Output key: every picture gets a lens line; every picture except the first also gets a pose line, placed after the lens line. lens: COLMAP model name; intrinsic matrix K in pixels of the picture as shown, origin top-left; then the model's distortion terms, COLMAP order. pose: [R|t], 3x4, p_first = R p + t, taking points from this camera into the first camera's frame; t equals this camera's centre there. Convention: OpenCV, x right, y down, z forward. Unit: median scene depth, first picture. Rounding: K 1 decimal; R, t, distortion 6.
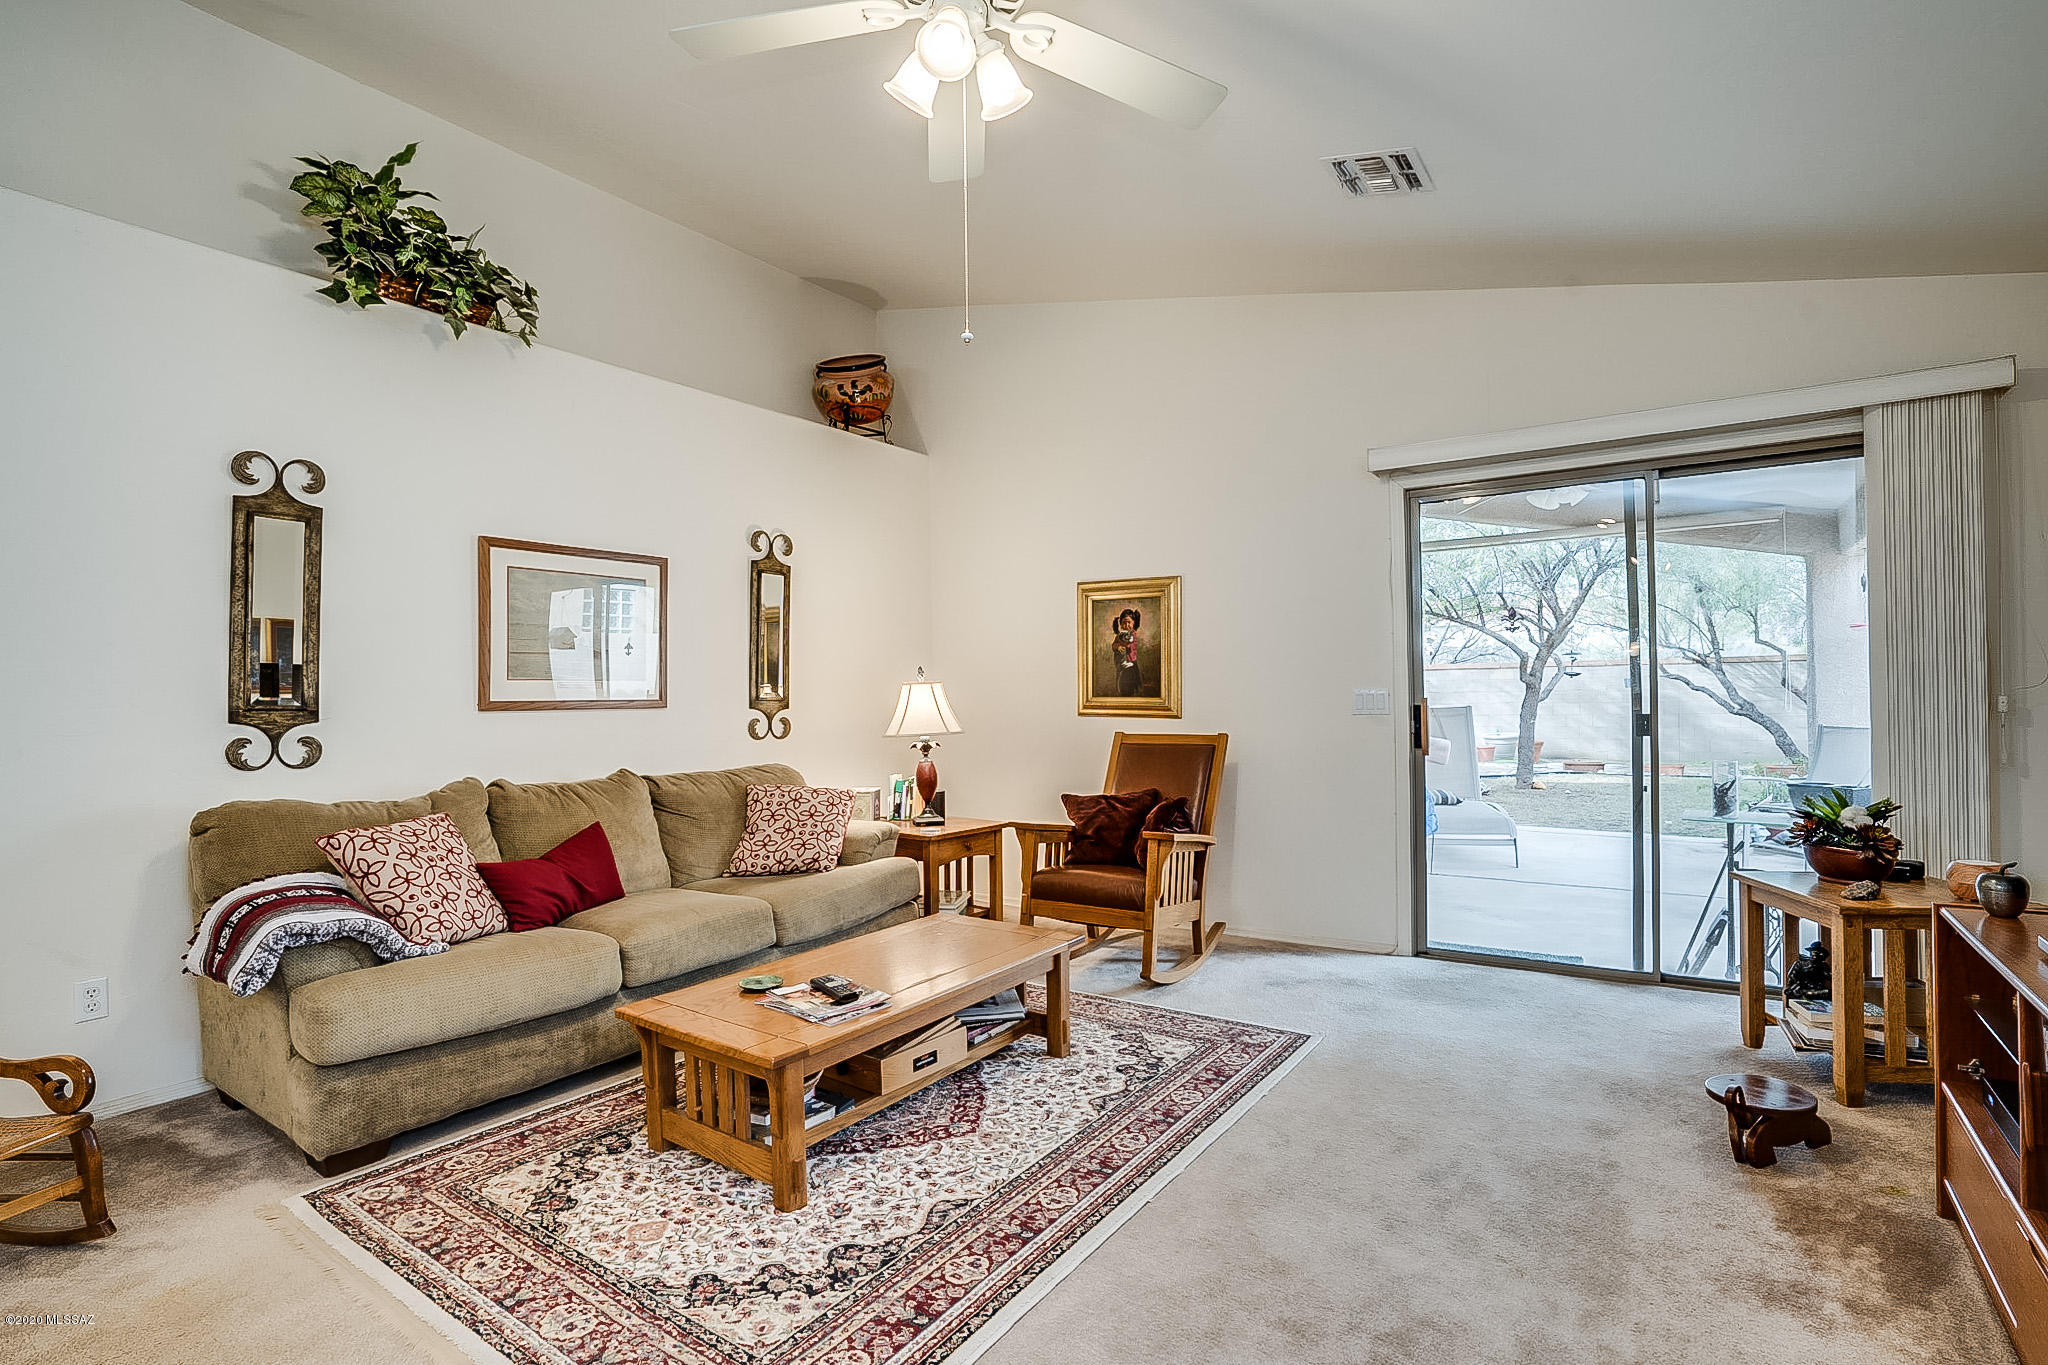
lens RADIAL K [[954.7, 0, 1044.2], [0, 954.7, 690.1], [0, 0, 1]] dist [-0.045292, 0.008117]
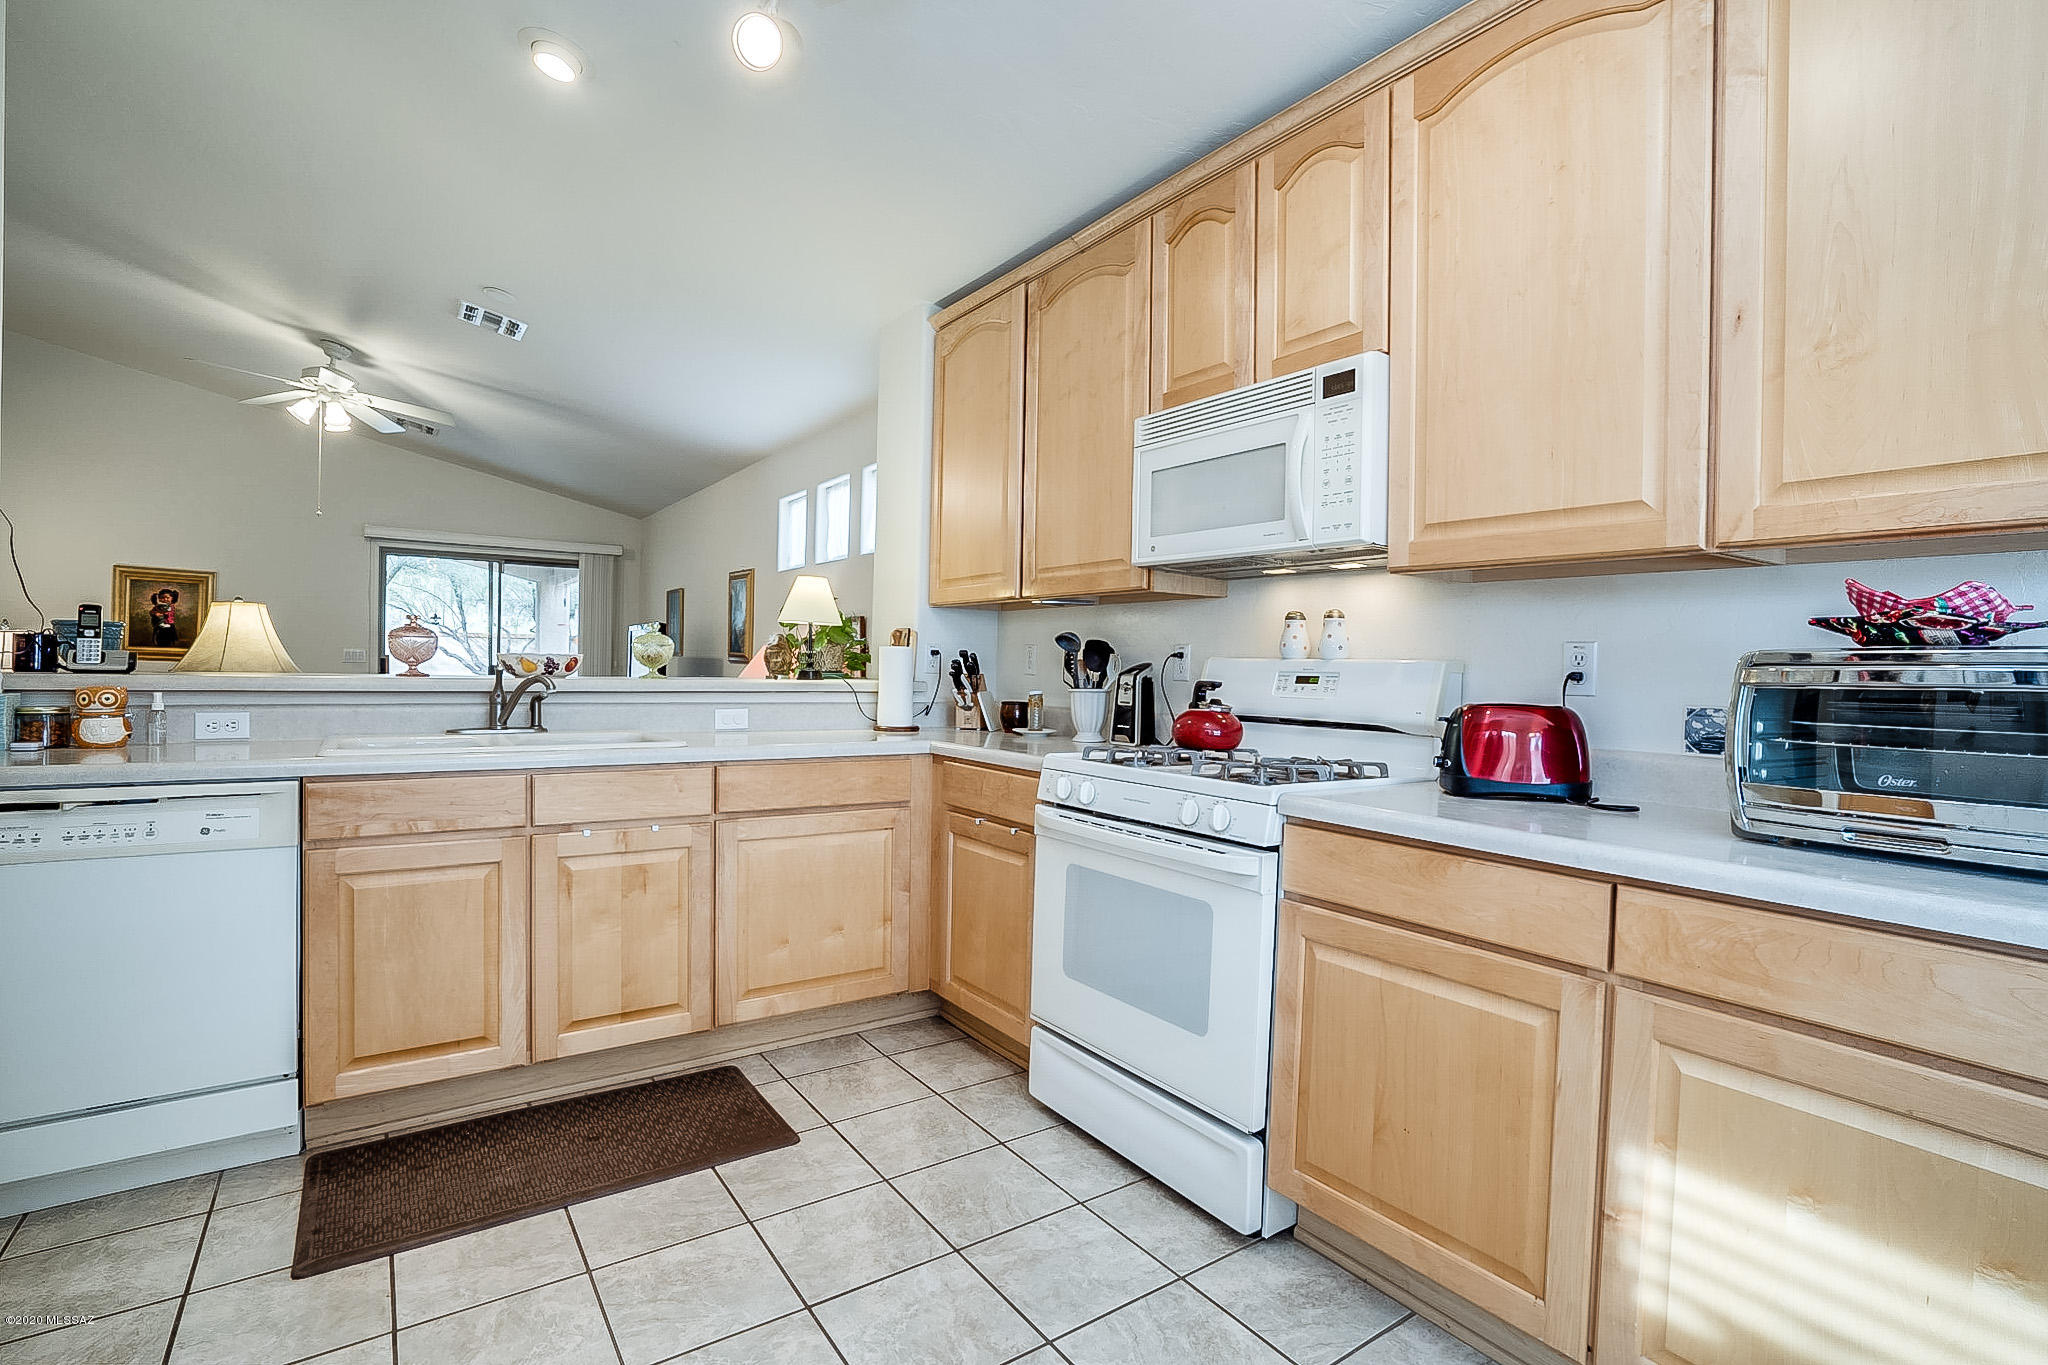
lens RADIAL K [[954.7, 0, 1037.2], [0, 954.7, 675.6], [0, 0, 1]] dist [-0.045292, 0.008117]
pose [[0.349921, 0.013711, 0.936679, -1.249012], [-0.033987, 0.999420, -0.001933, 0.011895], [-0.936162, -0.031158, 0.350184, -1.249088]]
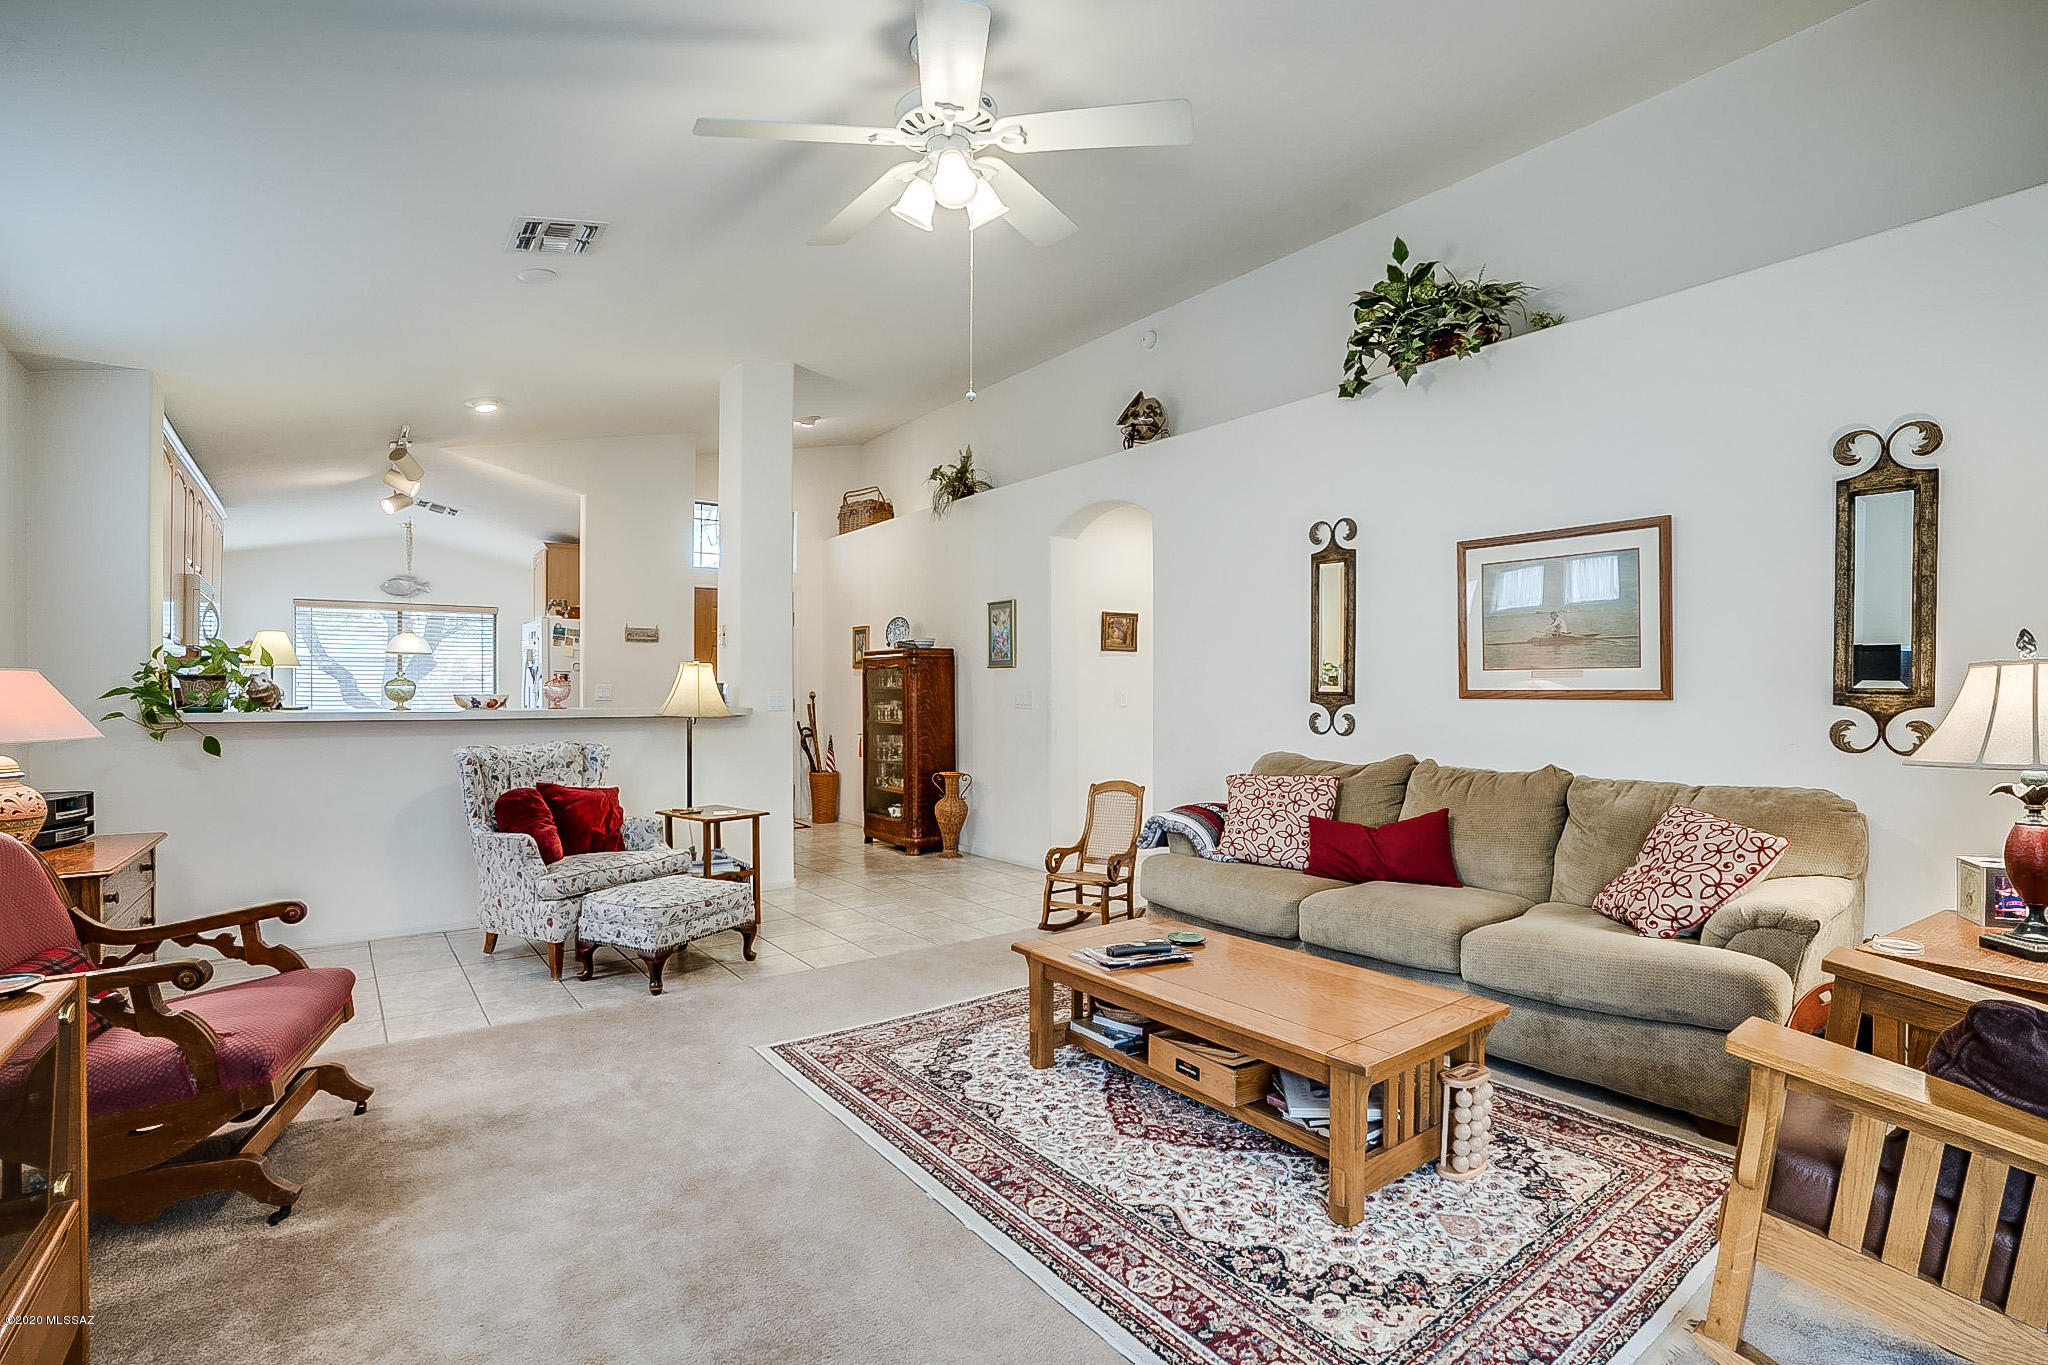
lens RADIAL K [[954.7, 0, 1033.4], [0, 954.7, 687.4], [0, 0, 1]] dist [-0.045292, 0.008117]
pose [[-0.317909, 0.010028, -0.948068, 0.720546], [0.010535, 0.999920, 0.007044, -0.005154], [0.948063, -0.007748, -0.317990, 1.003001]]
